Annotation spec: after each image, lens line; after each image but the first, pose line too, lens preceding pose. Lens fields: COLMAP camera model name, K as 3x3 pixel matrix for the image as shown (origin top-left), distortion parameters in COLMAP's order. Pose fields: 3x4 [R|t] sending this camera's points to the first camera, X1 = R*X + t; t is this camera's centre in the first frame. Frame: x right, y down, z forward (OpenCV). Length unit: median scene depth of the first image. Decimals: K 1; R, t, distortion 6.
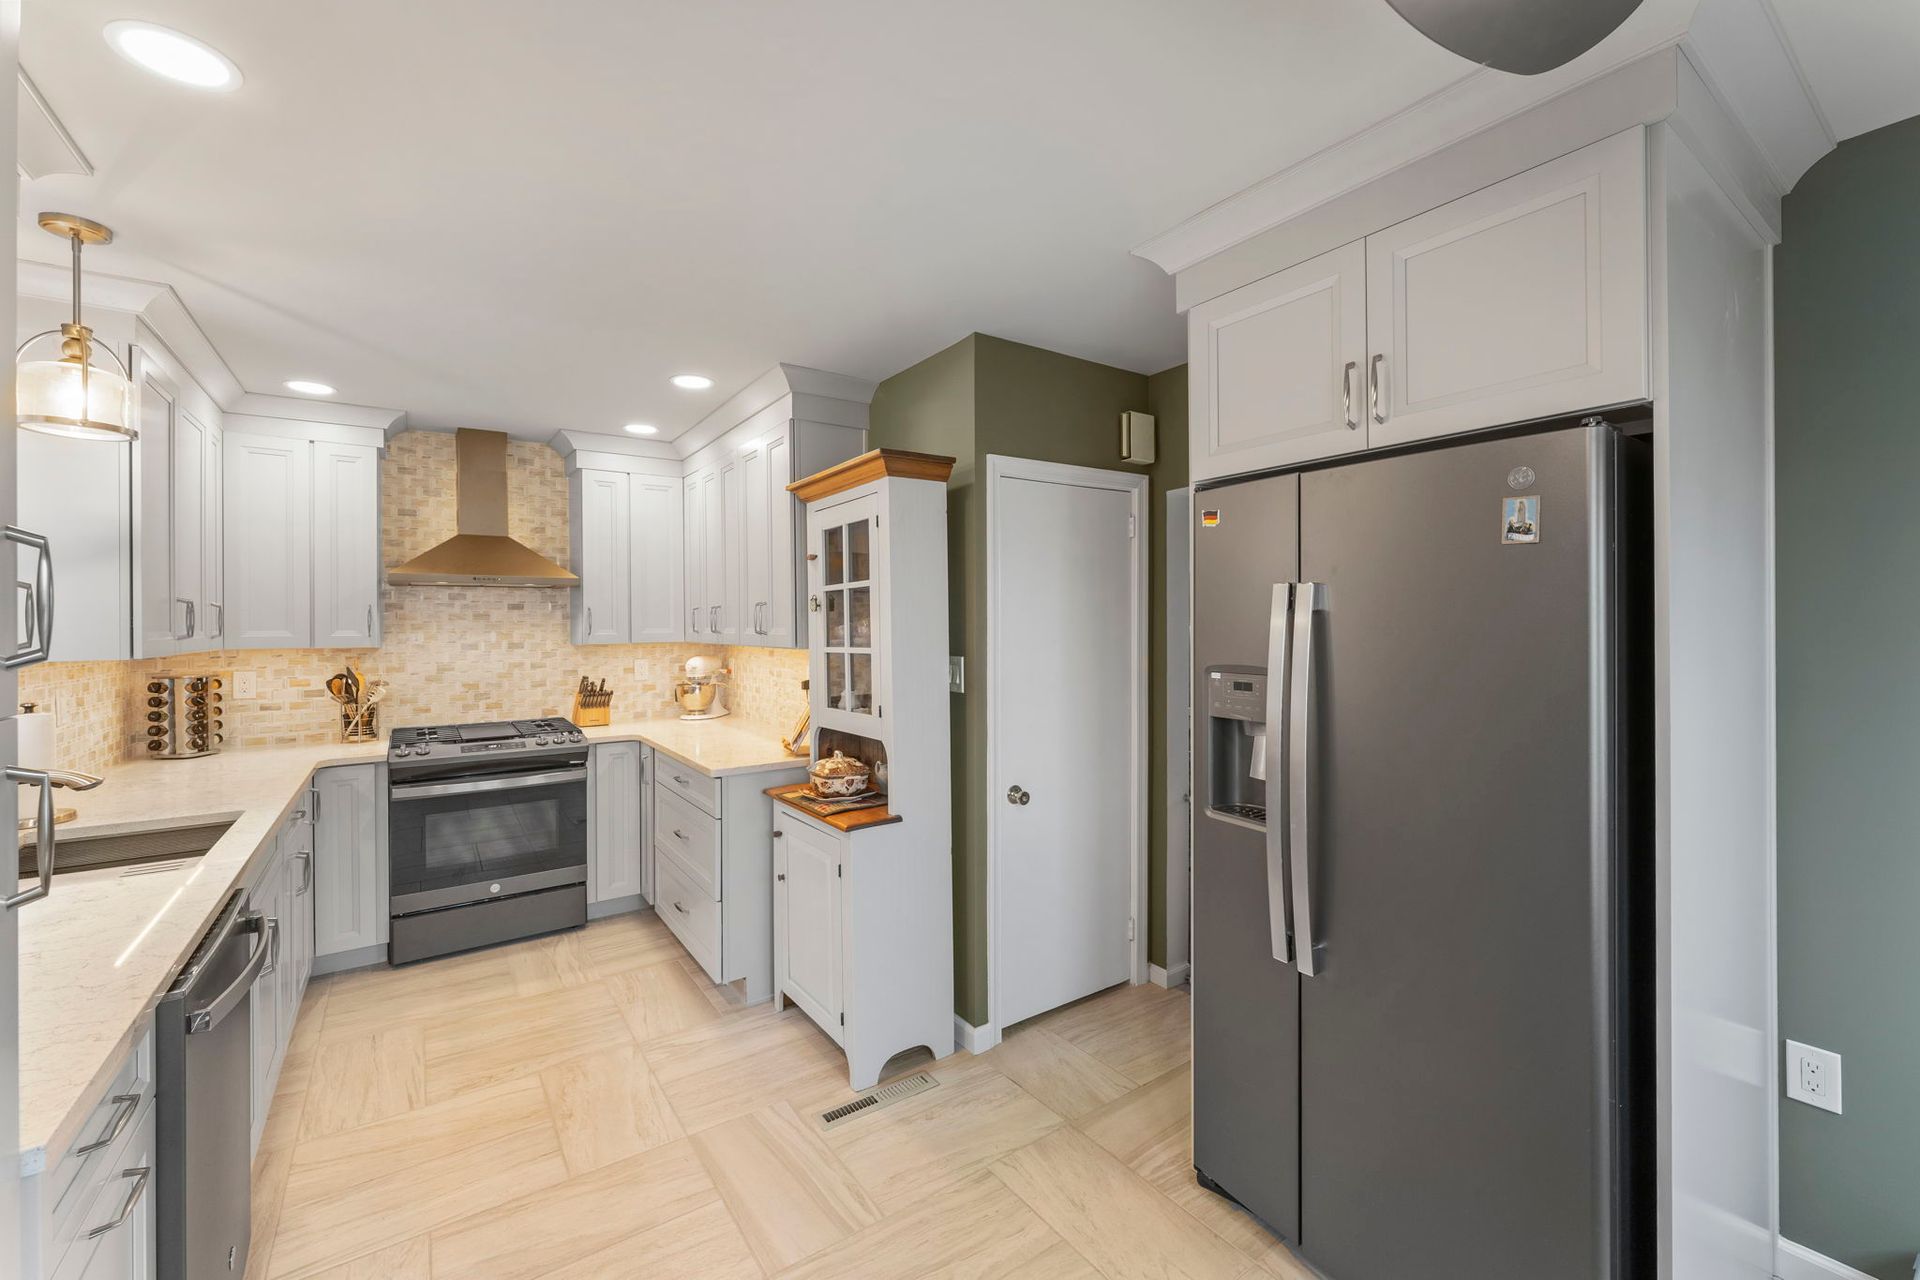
lens RADIAL K [[781.6, 0, 967.4], [0, 781.6, 623.0], [0, 0, 1]] dist [-0.000017, -0.000140]
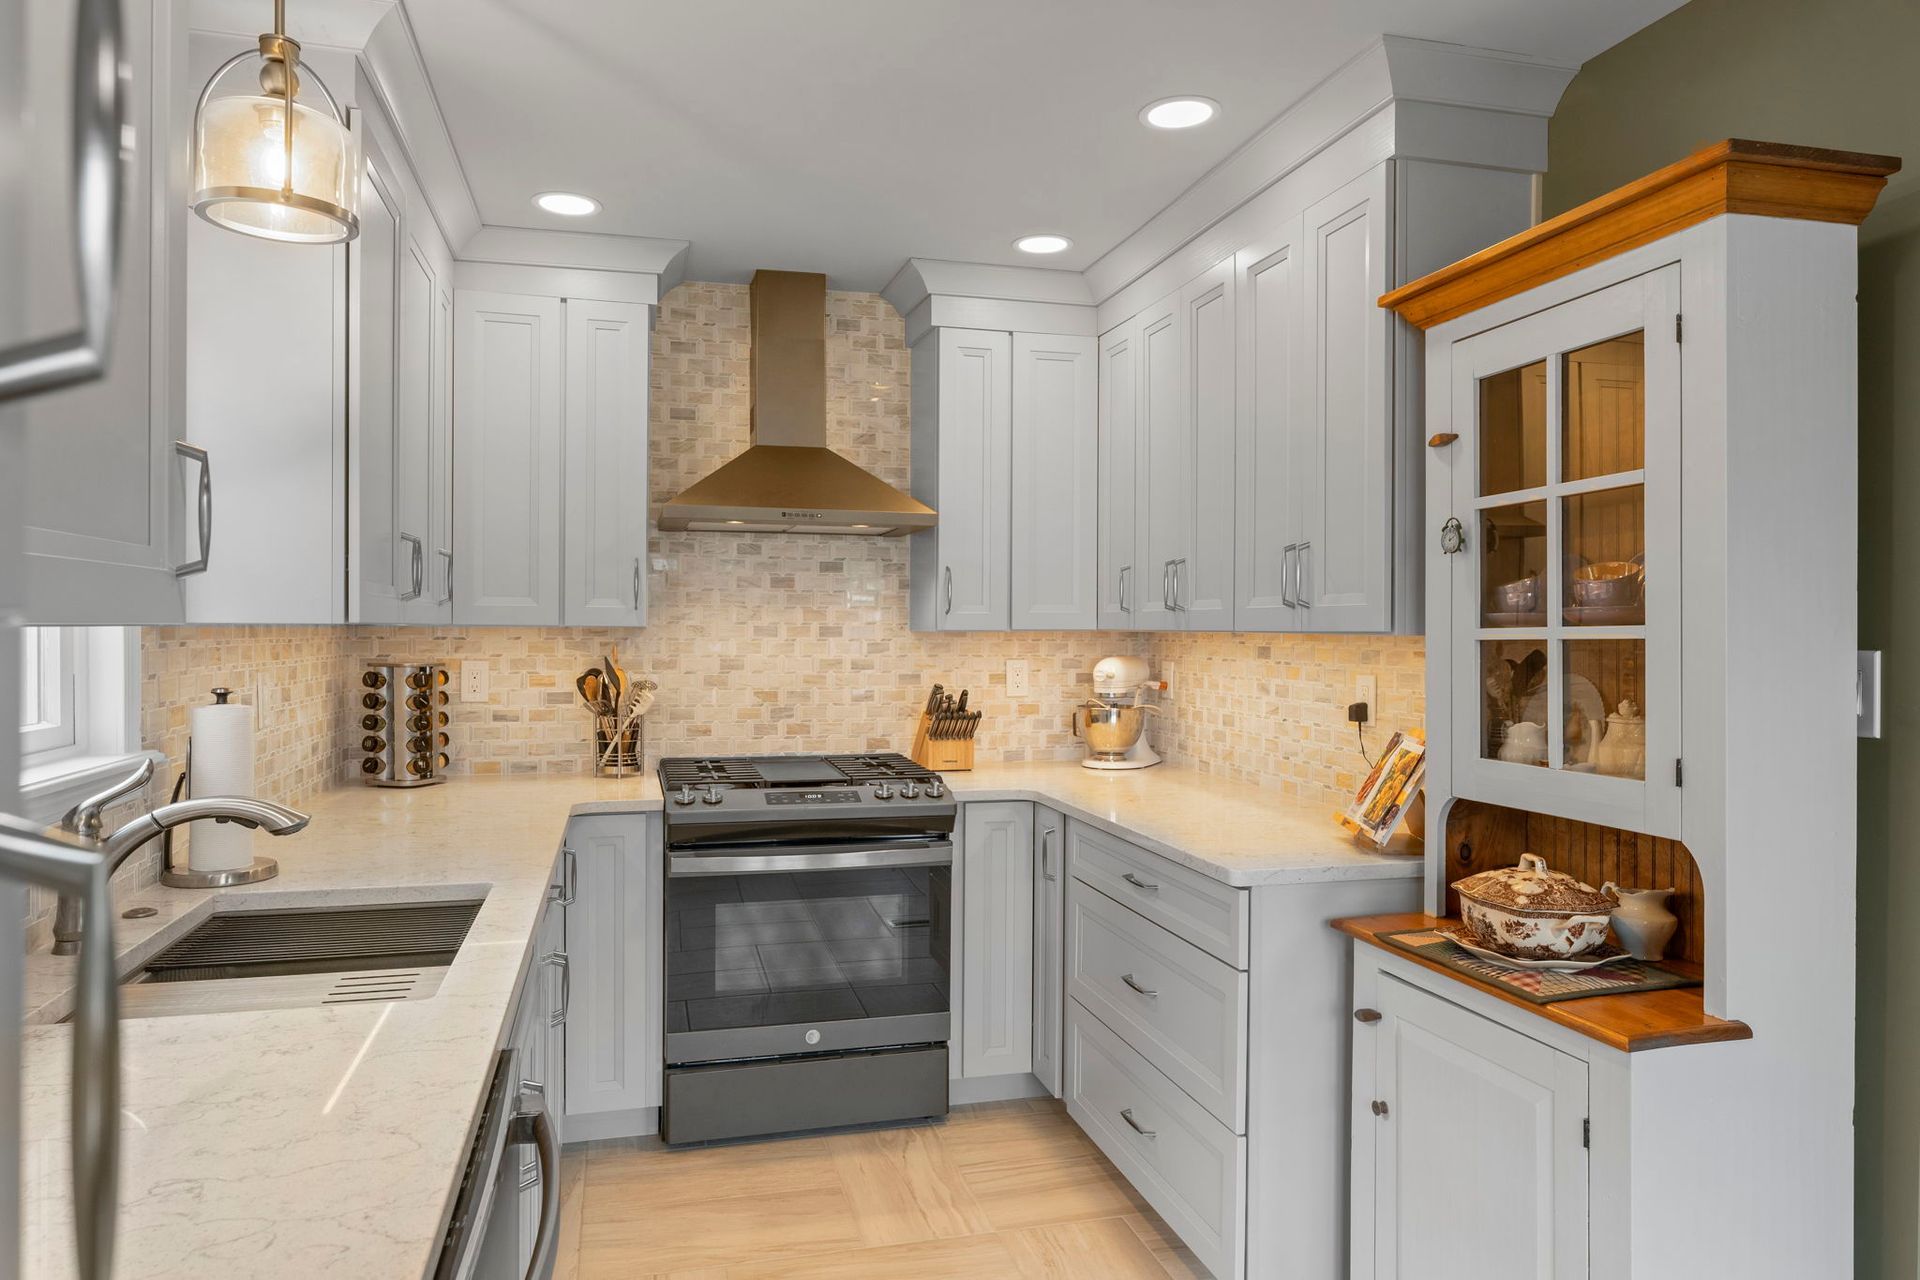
lens RADIAL K [[1227.8, 0, 954.6], [0, 1227.8, 638.8], [0, 0, 1]] dist [-0.000470, -0.001506]
pose [[0.937104, 0.015045, -0.348726, -0.189248], [-0.012080, 0.999870, 0.010675, 0.028385], [0.348841, -0.005791, 0.937164, 0.174393]]
